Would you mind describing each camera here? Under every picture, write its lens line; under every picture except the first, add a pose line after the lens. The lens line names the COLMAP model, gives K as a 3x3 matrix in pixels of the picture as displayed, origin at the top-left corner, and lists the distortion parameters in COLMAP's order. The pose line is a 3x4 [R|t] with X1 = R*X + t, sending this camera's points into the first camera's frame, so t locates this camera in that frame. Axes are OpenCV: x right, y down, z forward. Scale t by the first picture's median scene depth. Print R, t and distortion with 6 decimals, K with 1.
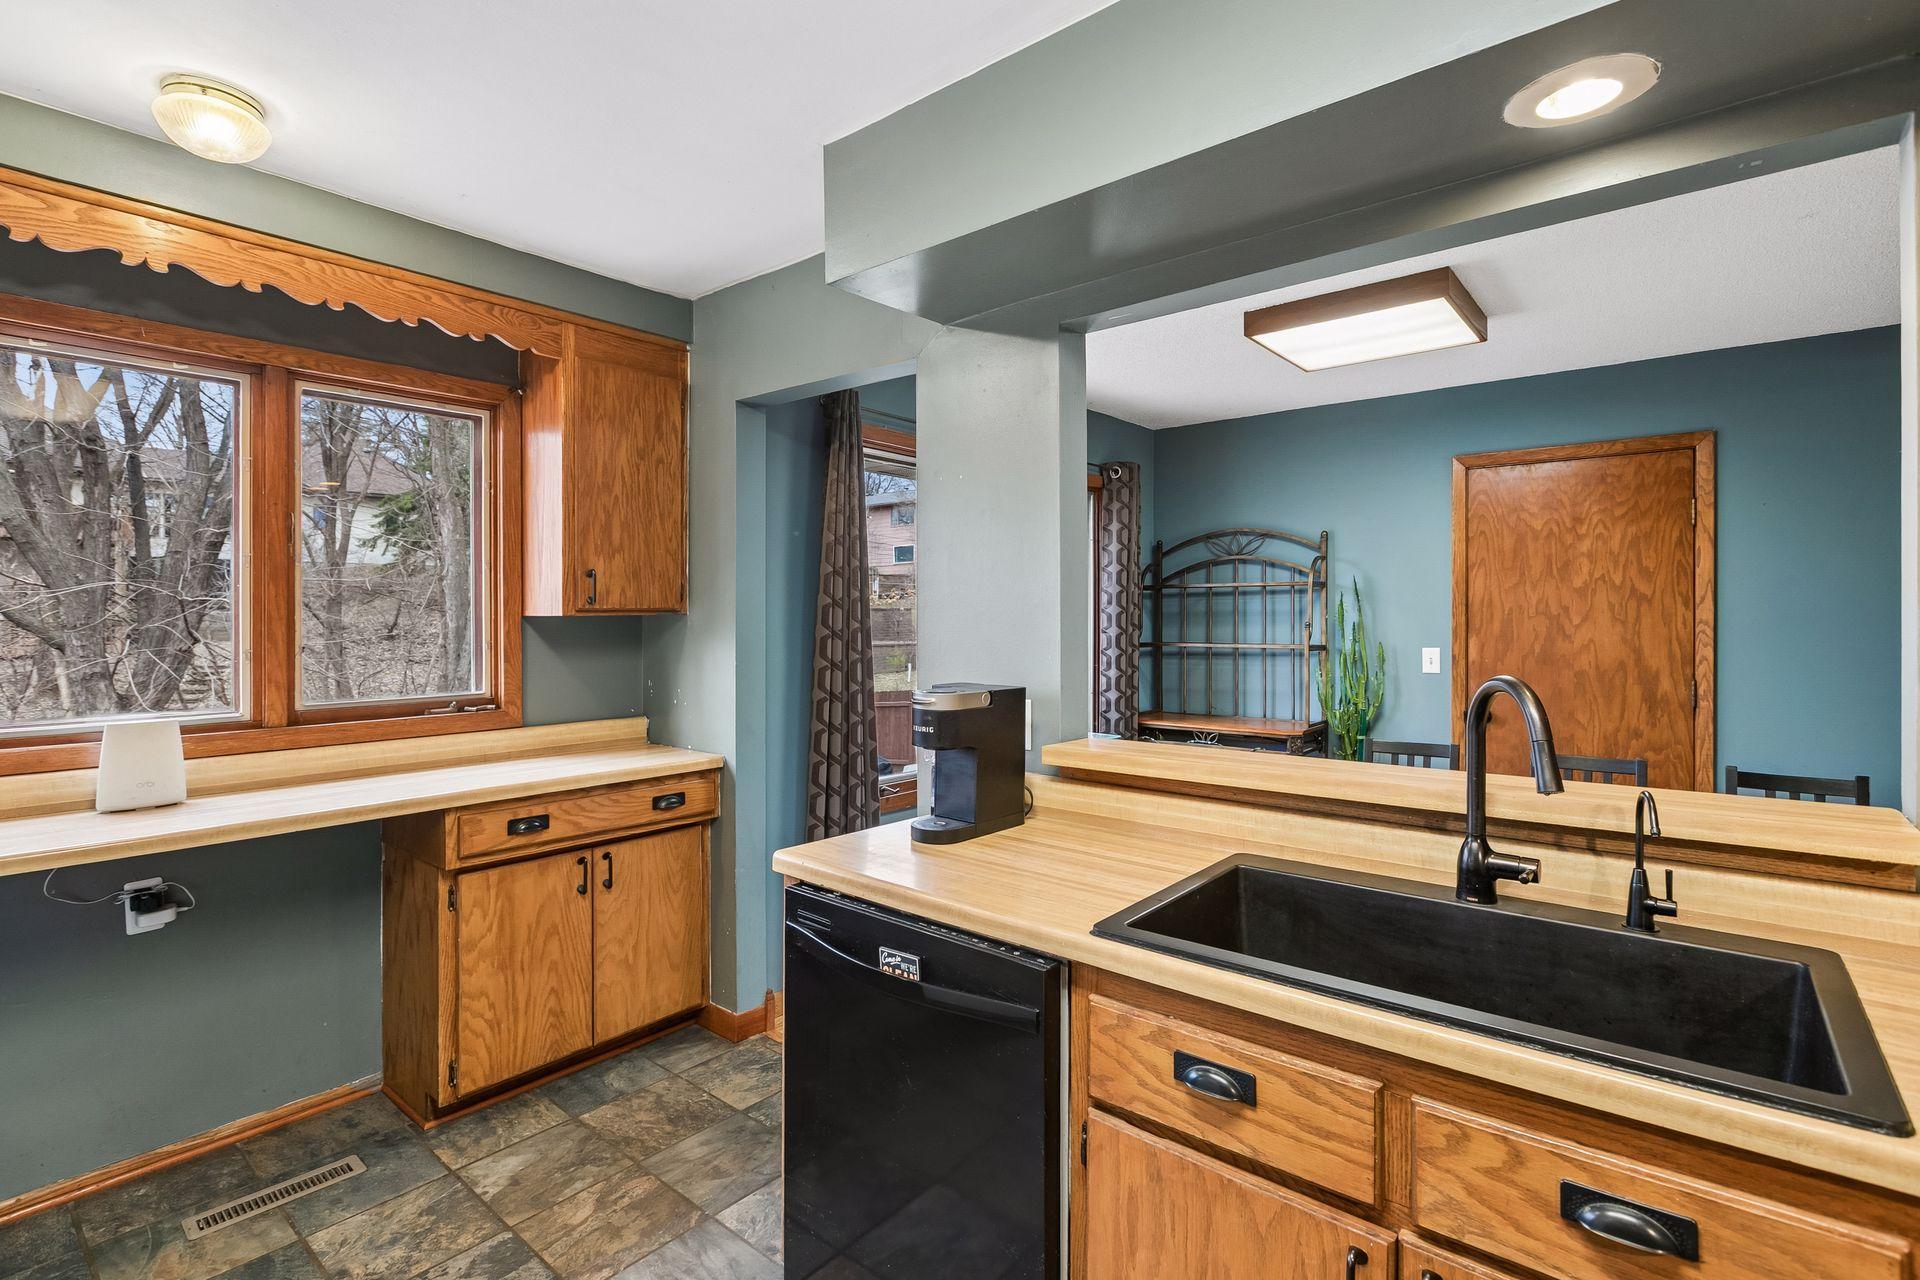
lens RADIAL K [[906.8, 0, 962.4], [0, 906.8, 620.4], [0, 0, 1]] dist [-0.000787, -0.004445]
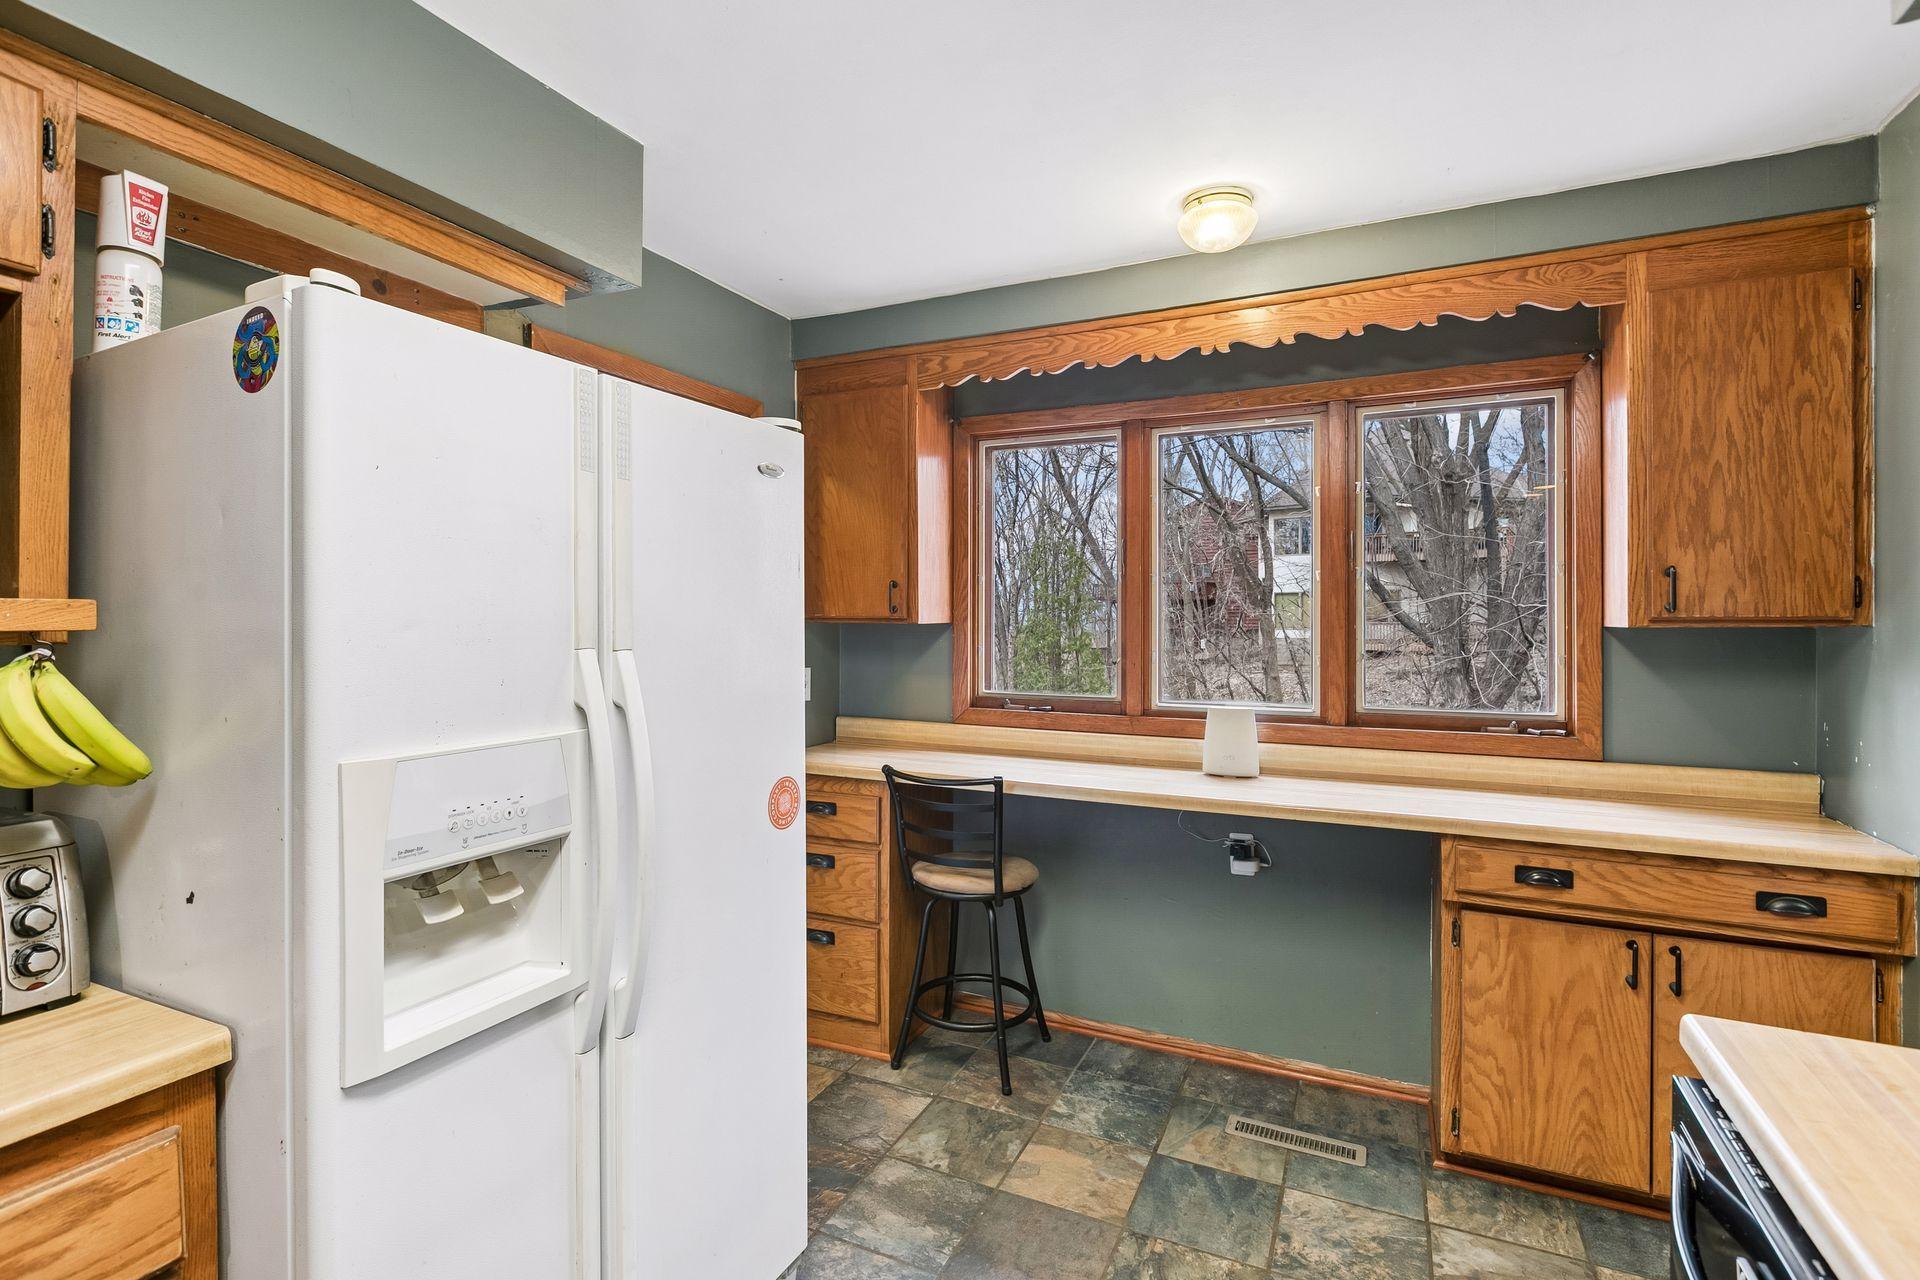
lens RADIAL K [[906.8, 0, 962.4], [0, 906.8, 620.4], [0, 0, 1]] dist [-0.000787, -0.004445]
pose [[0.236182, 0.002600, -0.971705, 0.205507], [-0.007493, 0.999972, 0.000854, -0.008031], [0.971680, 0.007079, 0.236195, 0.278135]]
